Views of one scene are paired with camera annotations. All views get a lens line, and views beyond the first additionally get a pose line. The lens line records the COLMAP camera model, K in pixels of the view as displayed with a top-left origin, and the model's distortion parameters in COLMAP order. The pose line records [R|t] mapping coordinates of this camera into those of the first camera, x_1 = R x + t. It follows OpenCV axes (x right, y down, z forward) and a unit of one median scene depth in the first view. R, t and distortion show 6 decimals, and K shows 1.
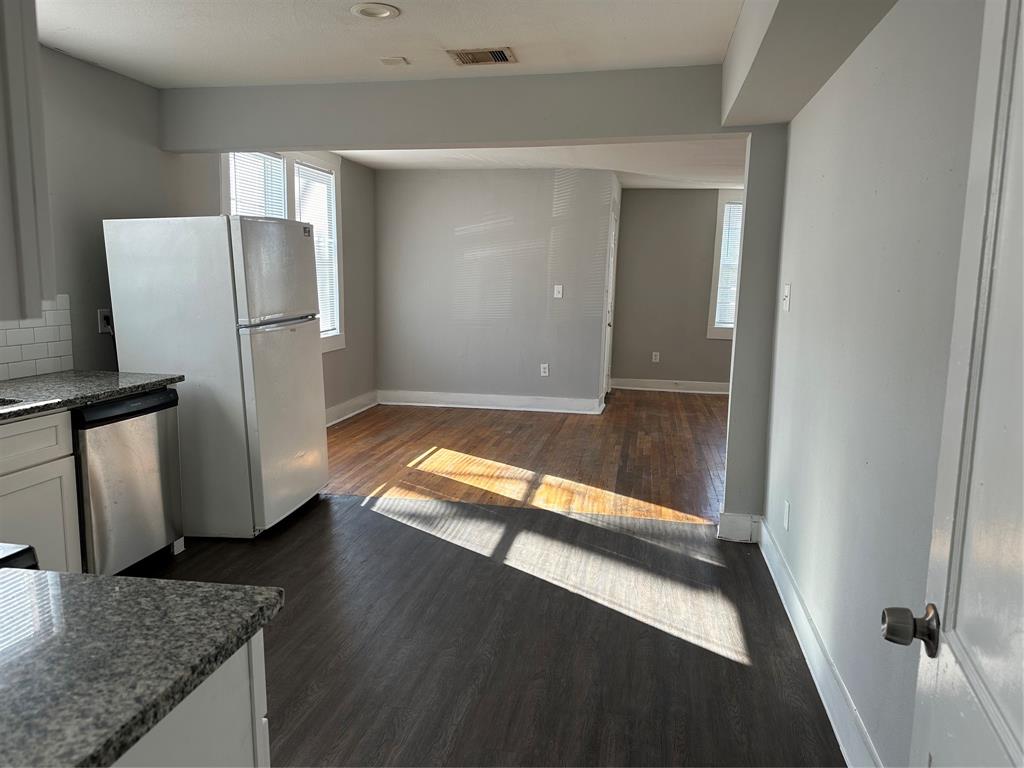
lens RADIAL K [[719.0, 0, 508.4], [0, 719.0, 382.0], [0, 0, 1]] dist [0.187717, -0.381131]
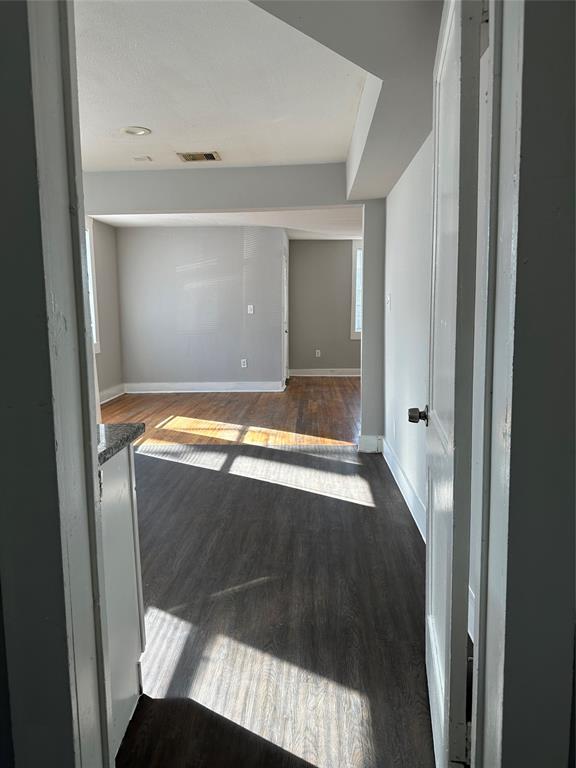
lens RADIAL K [[539.2, 0, 290.8], [0, 539.2, 373.6], [0, 0, 1]] dist [0.187717, -0.381131]
pose [[0.988191, -0.047922, 0.145540, -0.029190], [0.051076, 0.998532, -0.018012, 0.050544], [-0.144463, 0.025233, 0.989188, -0.170582]]
